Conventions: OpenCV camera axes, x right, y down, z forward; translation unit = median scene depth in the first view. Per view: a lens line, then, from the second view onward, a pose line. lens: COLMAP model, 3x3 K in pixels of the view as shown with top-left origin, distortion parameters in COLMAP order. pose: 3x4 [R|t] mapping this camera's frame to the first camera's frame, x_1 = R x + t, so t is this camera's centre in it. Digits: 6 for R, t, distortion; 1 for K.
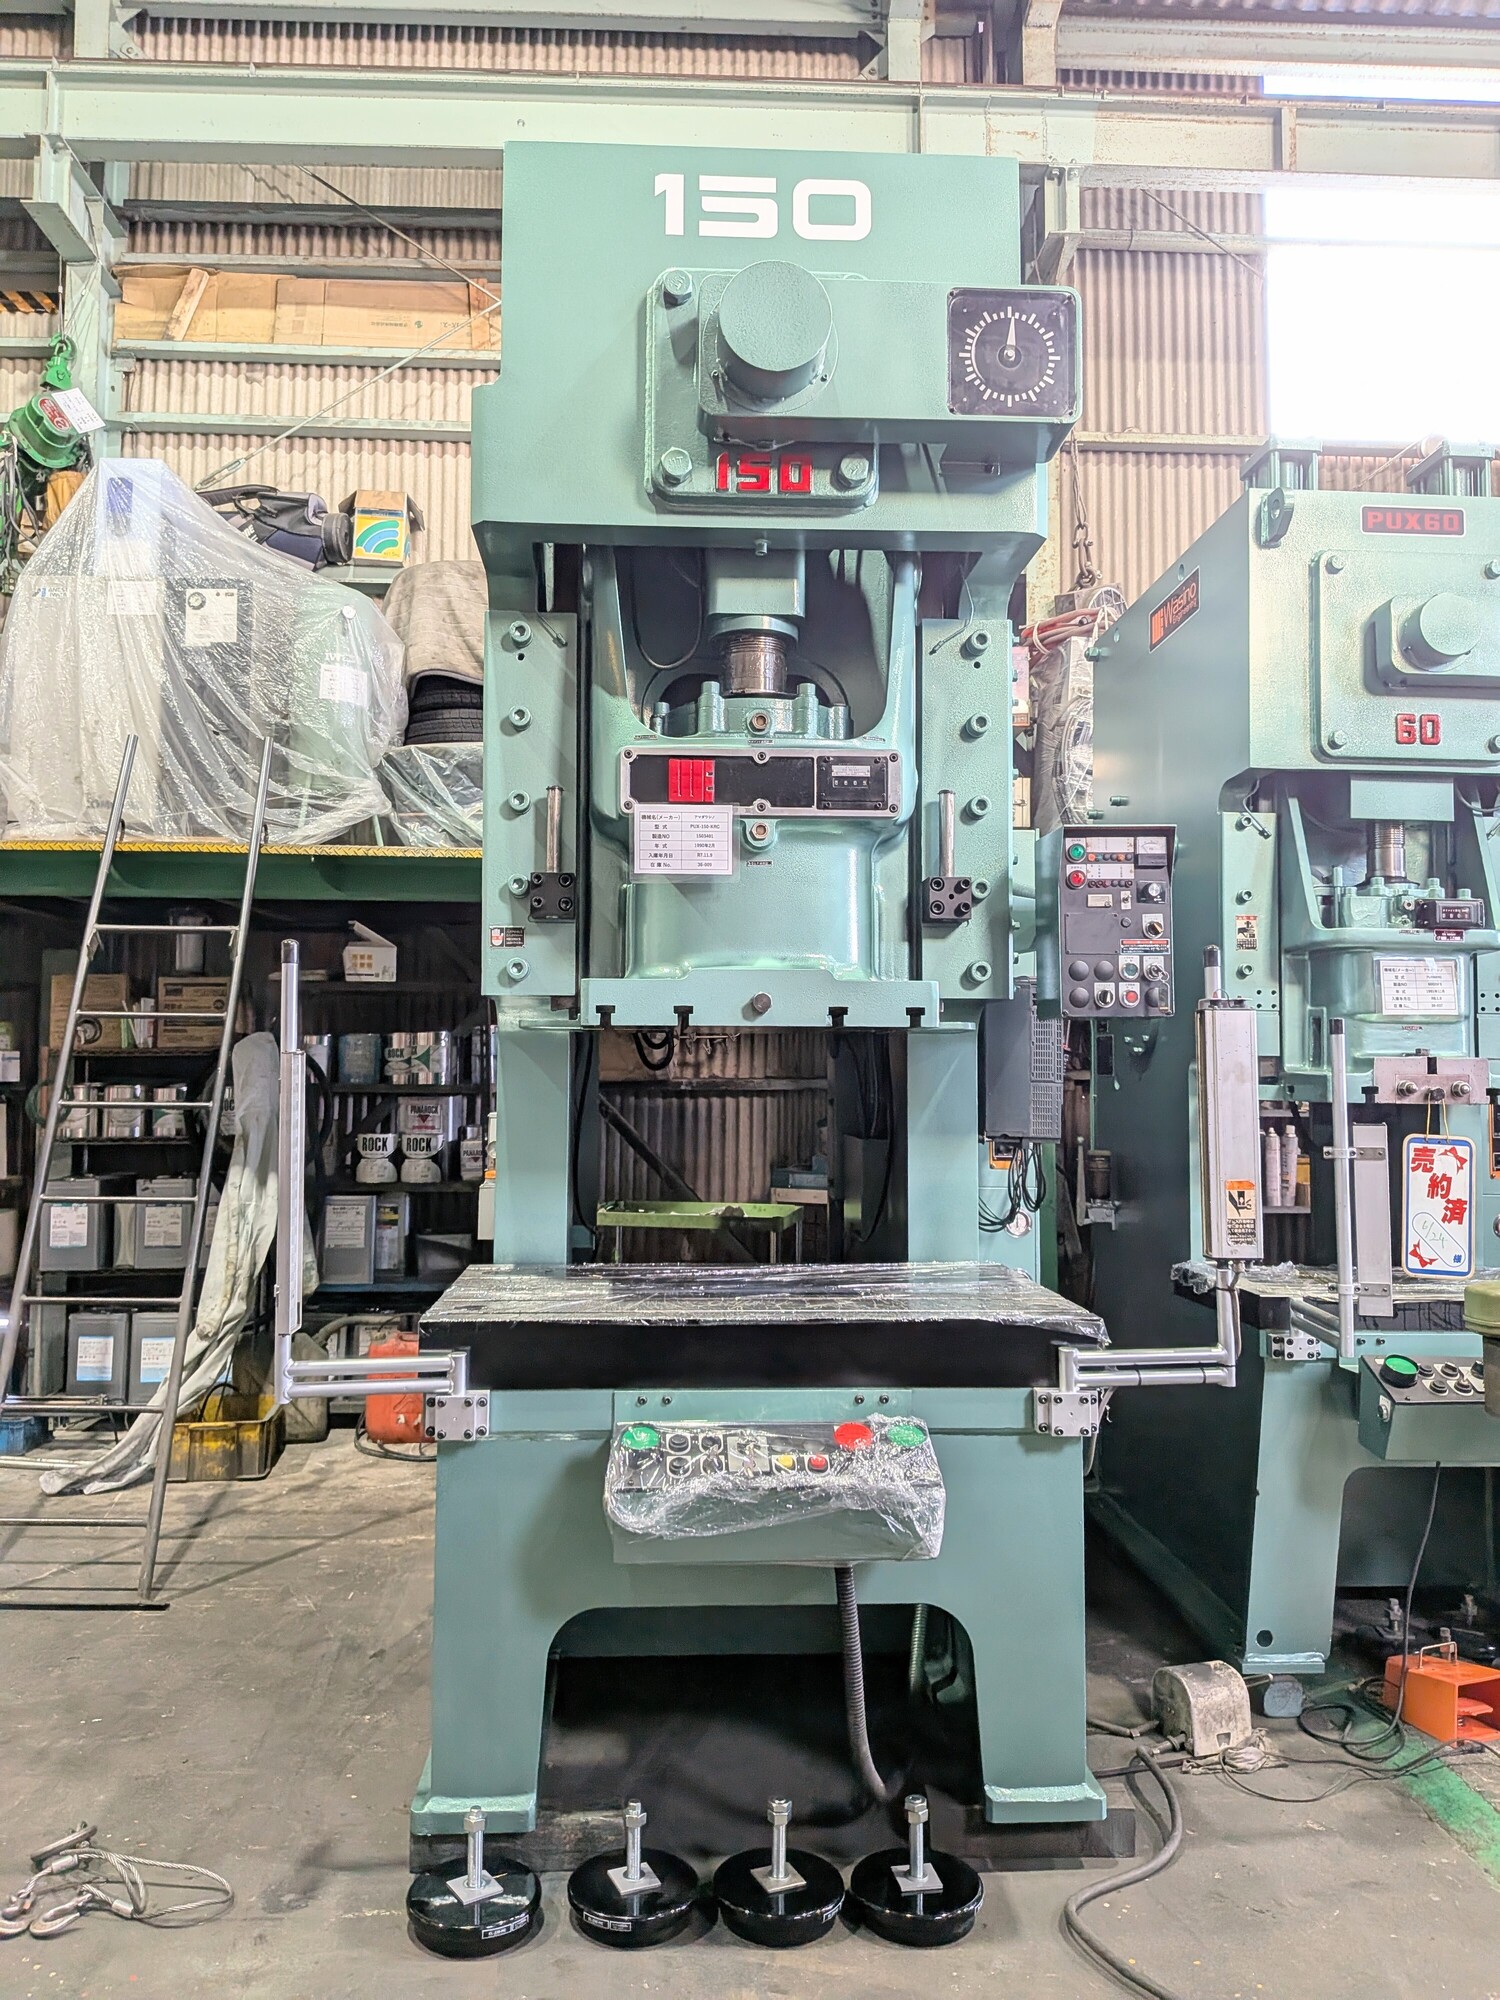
lens RADIAL K [[1452.4, 0, 695.3], [0, 1452.4, 980.6], [0, 0, 1]] dist [0.042187, -0.003224]
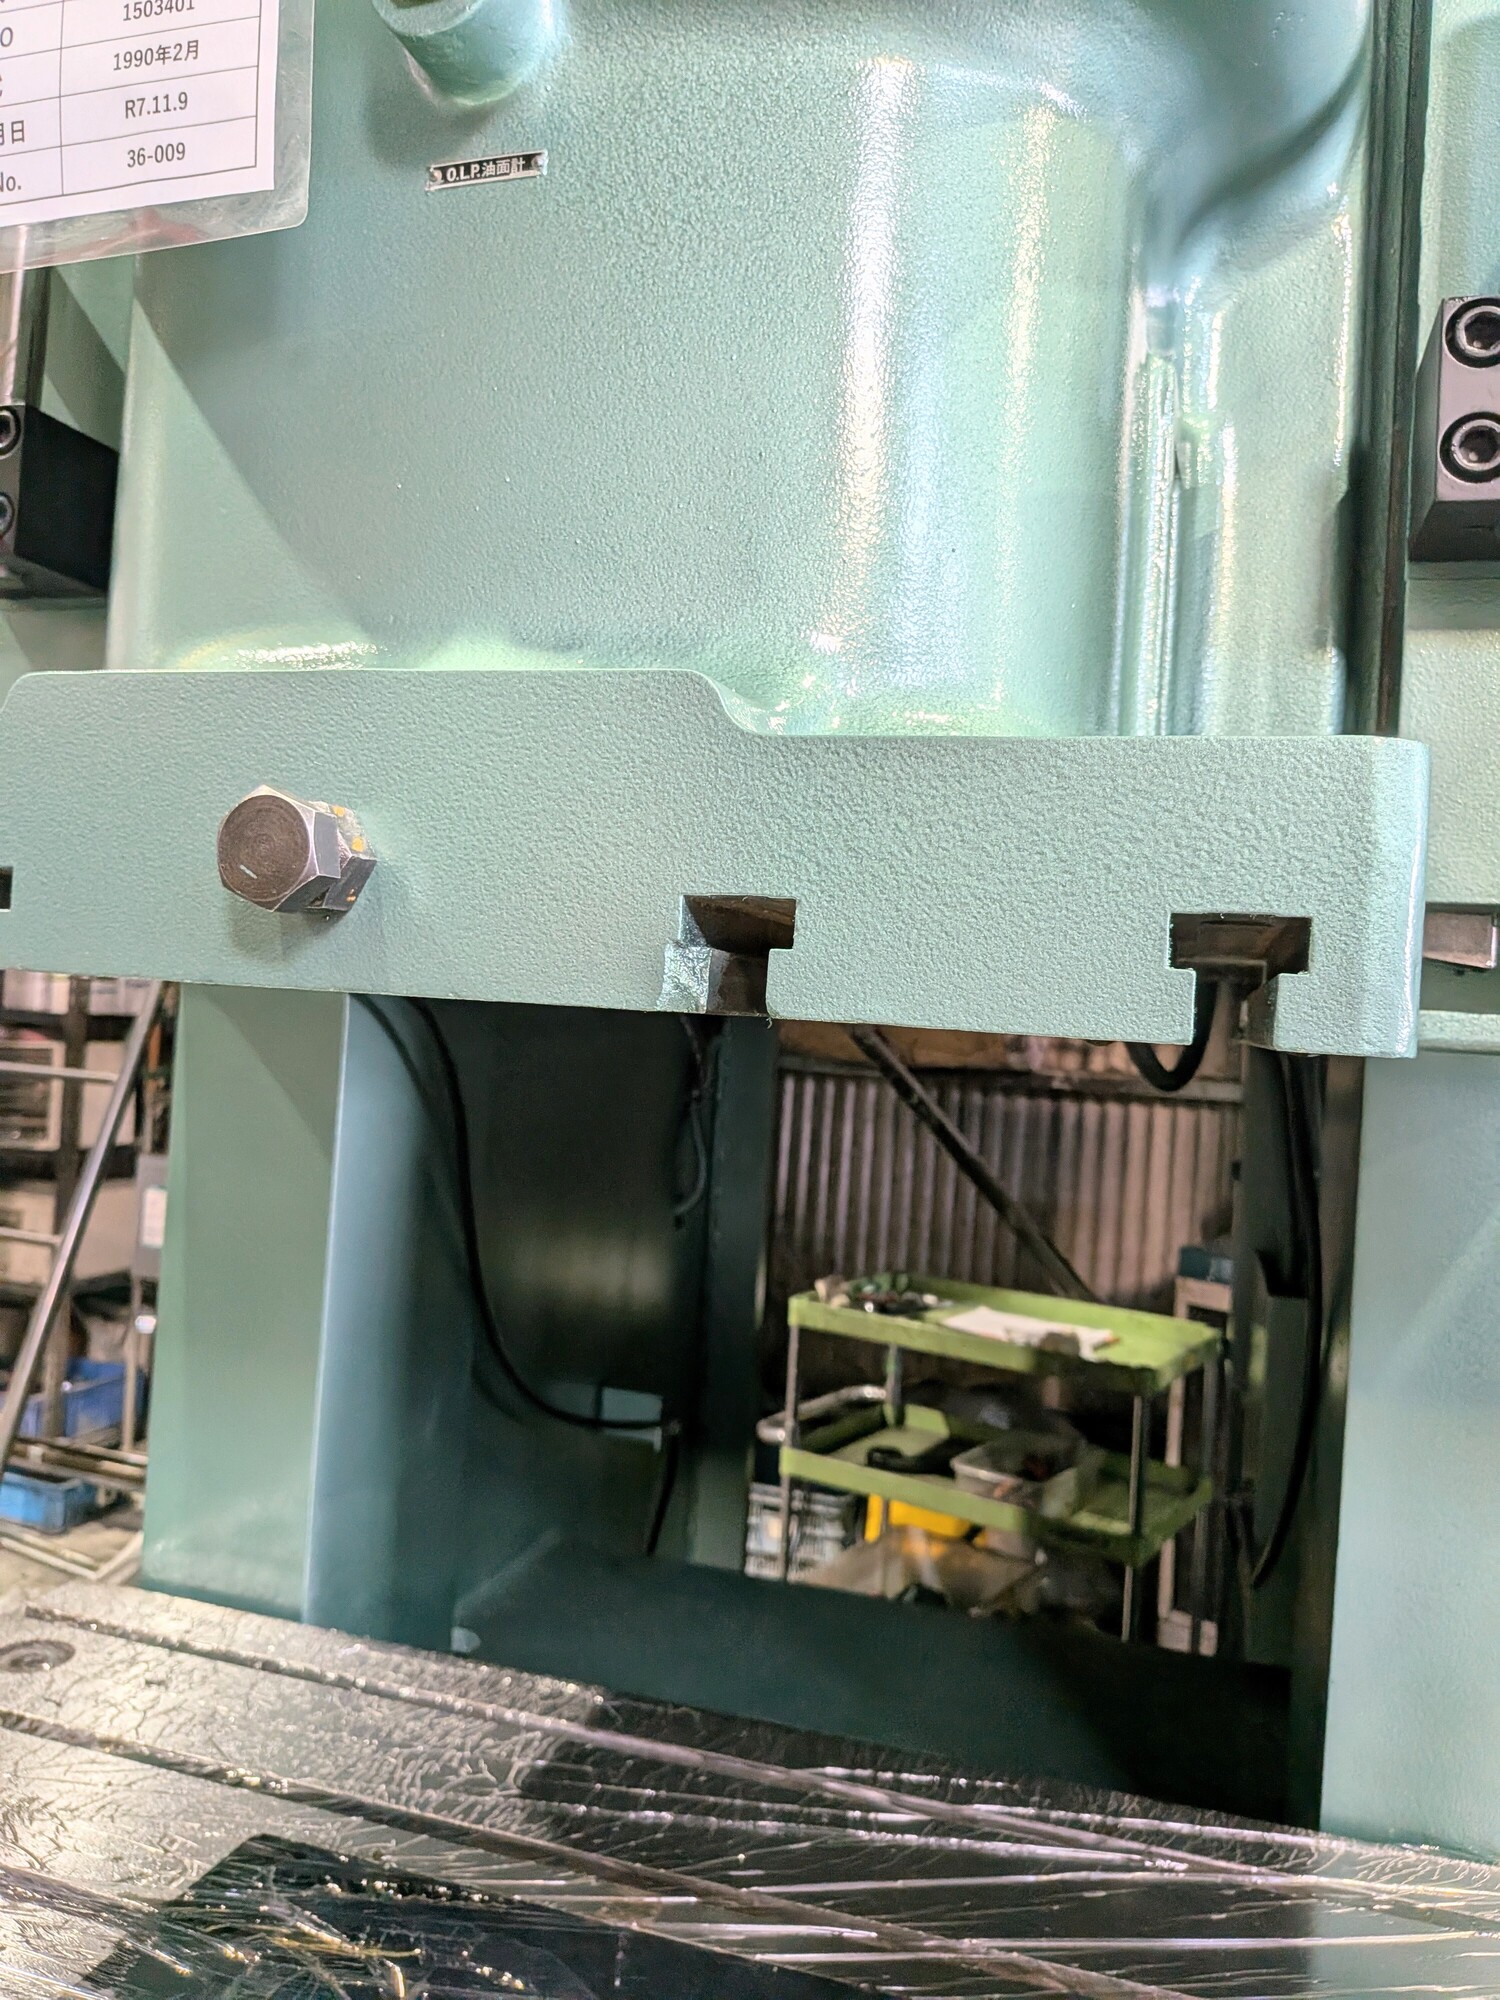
lens RADIAL K [[1491.1, 0, 754.8], [0, 1491.1, 980.3], [0, 0, 1]] dist [0.004830, -0.000470]
pose [[0.949878, 0.048888, -0.308774, 0.142964], [-0.038538, 0.998475, 0.039536, 0.019850], [0.310236, -0.025655, 0.950313, 0.797453]]
